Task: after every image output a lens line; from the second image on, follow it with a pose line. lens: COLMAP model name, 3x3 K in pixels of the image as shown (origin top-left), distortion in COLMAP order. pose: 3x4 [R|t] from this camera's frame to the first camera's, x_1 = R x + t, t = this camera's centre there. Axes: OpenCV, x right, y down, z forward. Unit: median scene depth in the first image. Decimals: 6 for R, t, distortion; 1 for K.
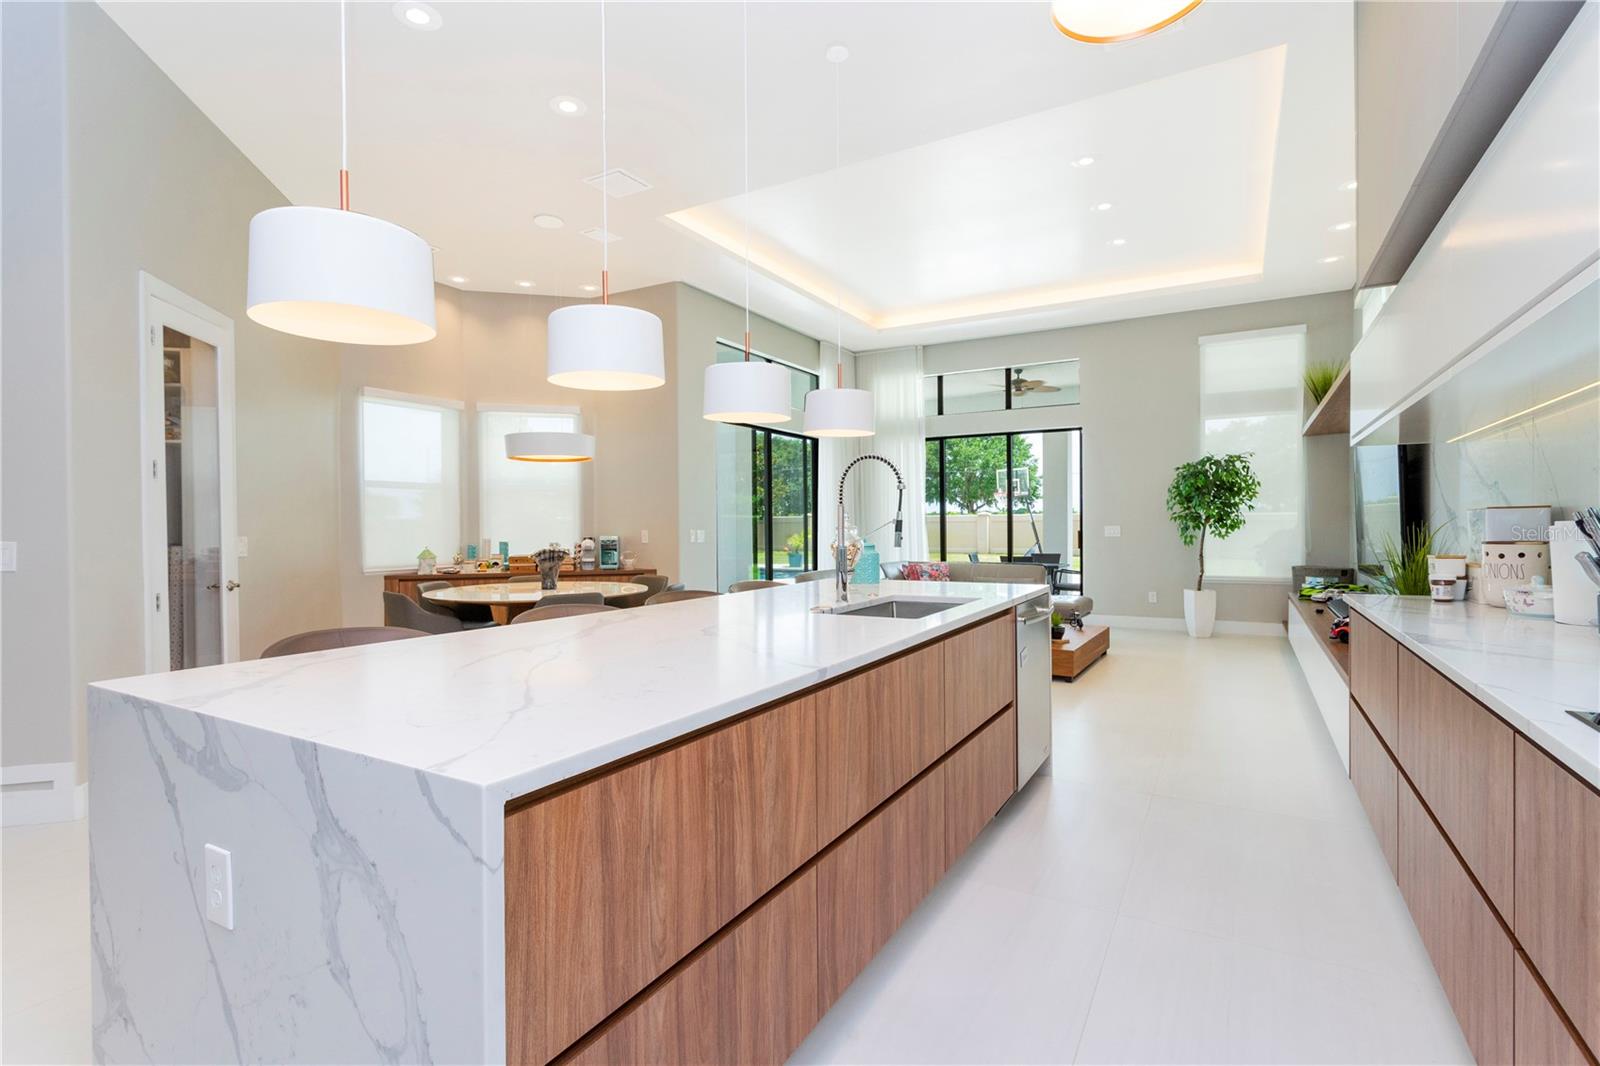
lens RADIAL K [[753.7, 0, 800.0], [0, 753.7, 533.0], [0, 0, 1]] dist [0.000201, -0.000084]
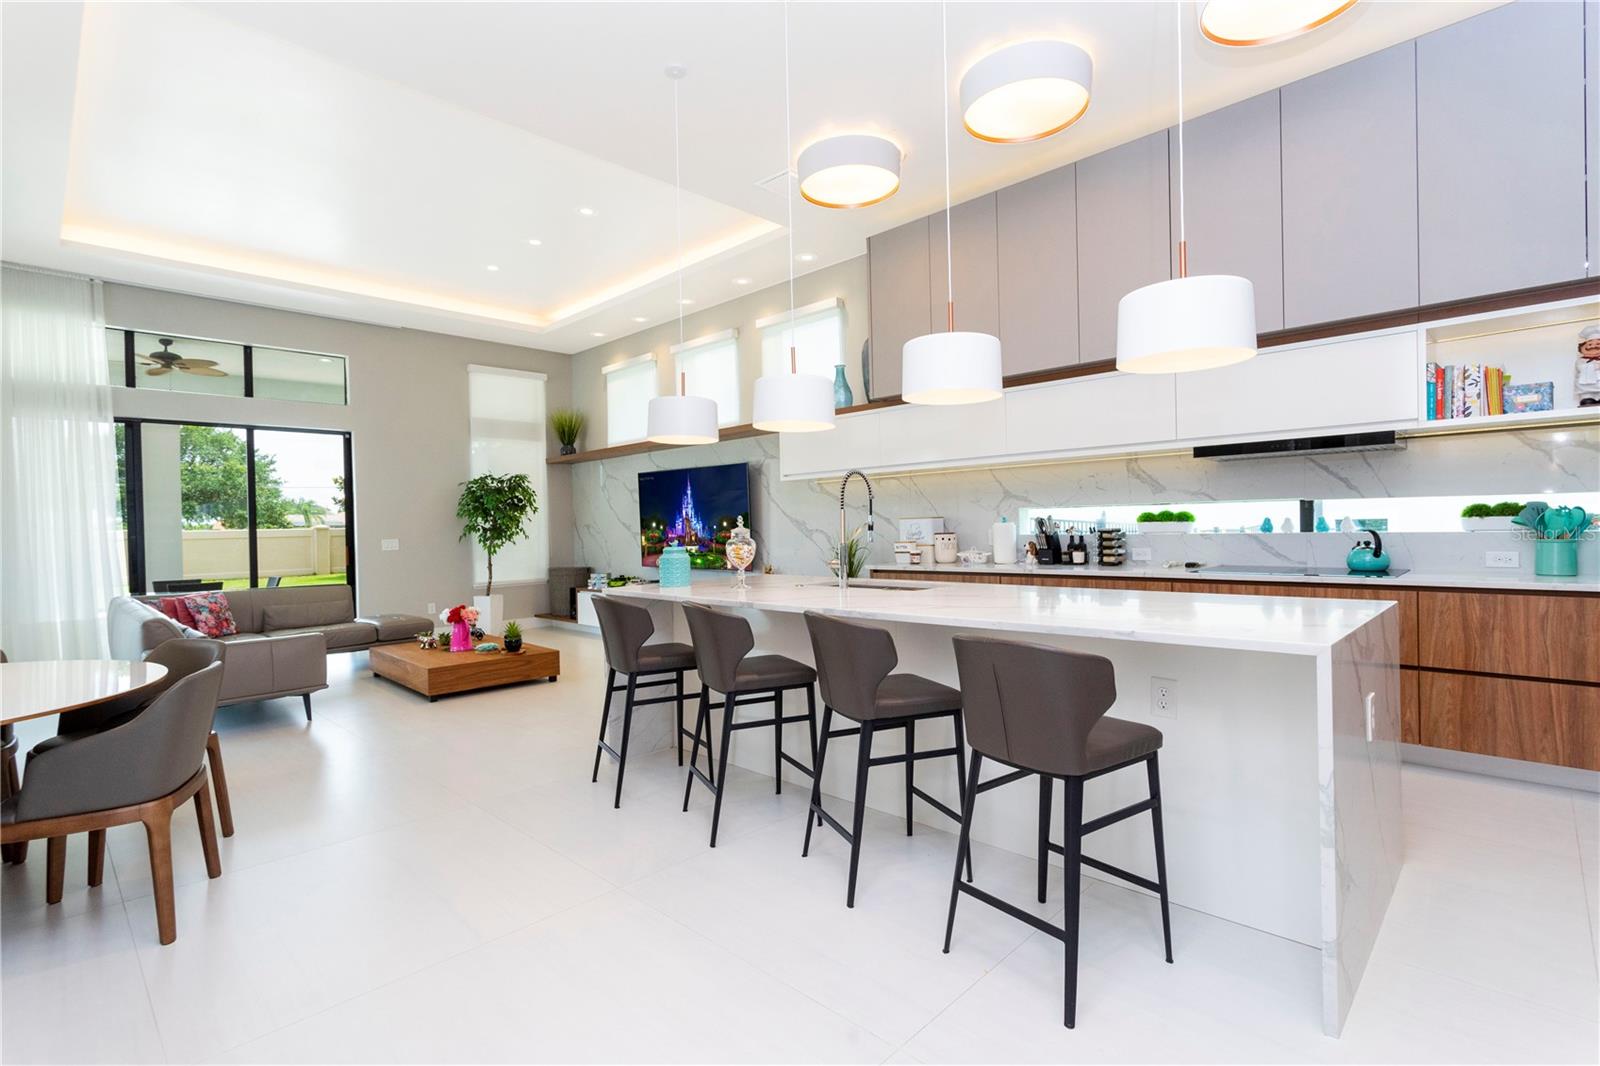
lens RADIAL K [[753.7, 0, 800.0], [0, 753.7, 533.0], [0, 0, 1]] dist [0.000201, -0.000084]
pose [[0.247919, -0.008735, 0.968741, -0.404570], [0.033719, 0.999431, 0.000383, -0.000315], [-0.968194, 0.032570, 0.248072, 0.270925]]
